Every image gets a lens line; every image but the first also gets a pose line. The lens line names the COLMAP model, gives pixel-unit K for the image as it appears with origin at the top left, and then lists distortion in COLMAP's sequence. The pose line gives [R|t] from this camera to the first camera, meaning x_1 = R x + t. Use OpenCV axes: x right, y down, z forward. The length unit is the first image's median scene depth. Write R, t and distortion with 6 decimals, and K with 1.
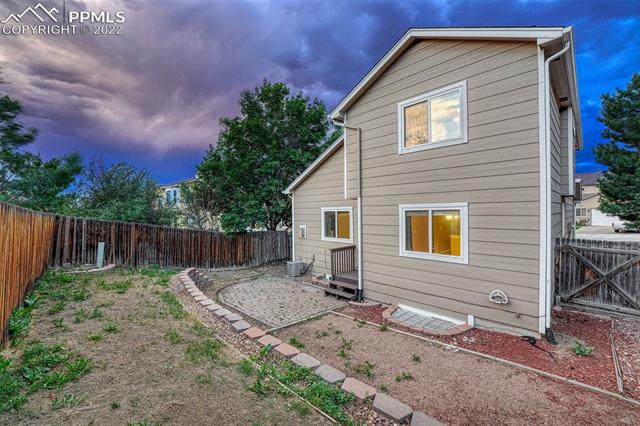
lens RADIAL K [[276.8, 0, 318.2], [0, 276.8, 212.6], [0, 0, 1]] dist [-0.030198, 0.002370]
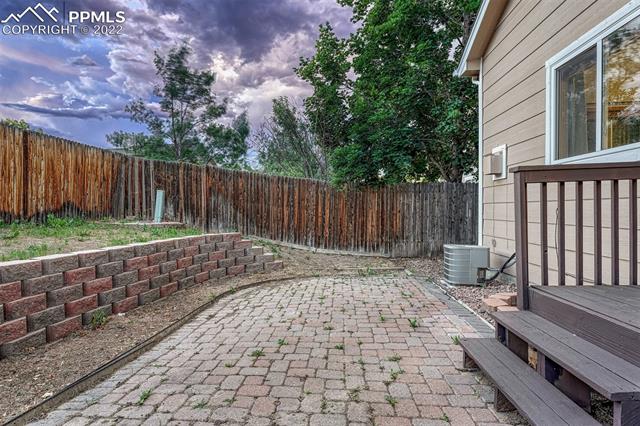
lens RADIAL K [[337.3, 0, 305.0], [0, 337.3, 218.8], [0, 0, 1]] dist [0.001947, 0.000380]
pose [[0.654518, 0.014032, -0.755916, 0.161090], [0.005288, 0.999718, 0.023137, 0.190379], [0.756028, -0.019141, 0.654259, 0.796168]]
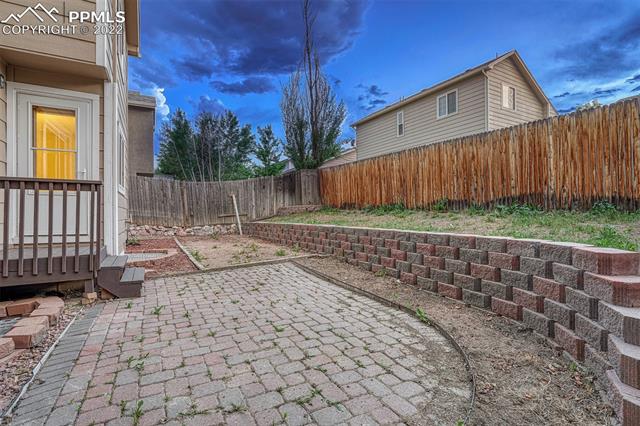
lens RADIAL K [[294.5, 0, 317.0], [0, 294.5, 208.7], [0, 0, 1]] dist [-0.010825, -0.000617]
pose [[-0.971350, 0.019770, 0.236829, -0.363880], [0.019056, 0.999804, -0.005306, 0.200987], [-0.236887, -0.000641, -0.971537, 1.493870]]
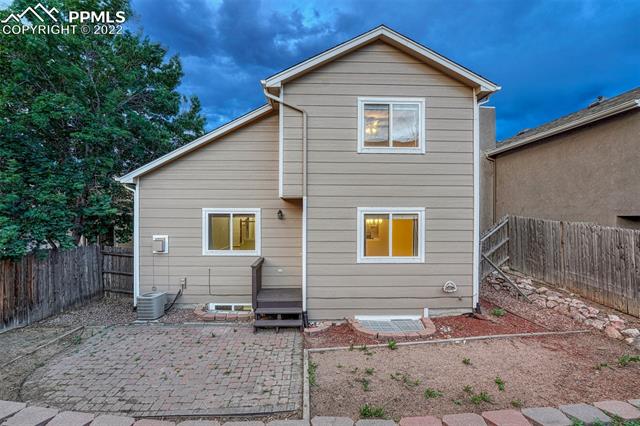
lens RADIAL K [[276.8, 0, 322.6], [0, 276.8, 215.7], [0, 0, 1]] dist [-0.030198, 0.002370]
pose [[0.645583, 0.015467, 0.763534, -0.445799], [-0.007064, 0.999873, -0.014283, 0.012302], [-0.763658, 0.003827, 0.645610, 0.457315]]
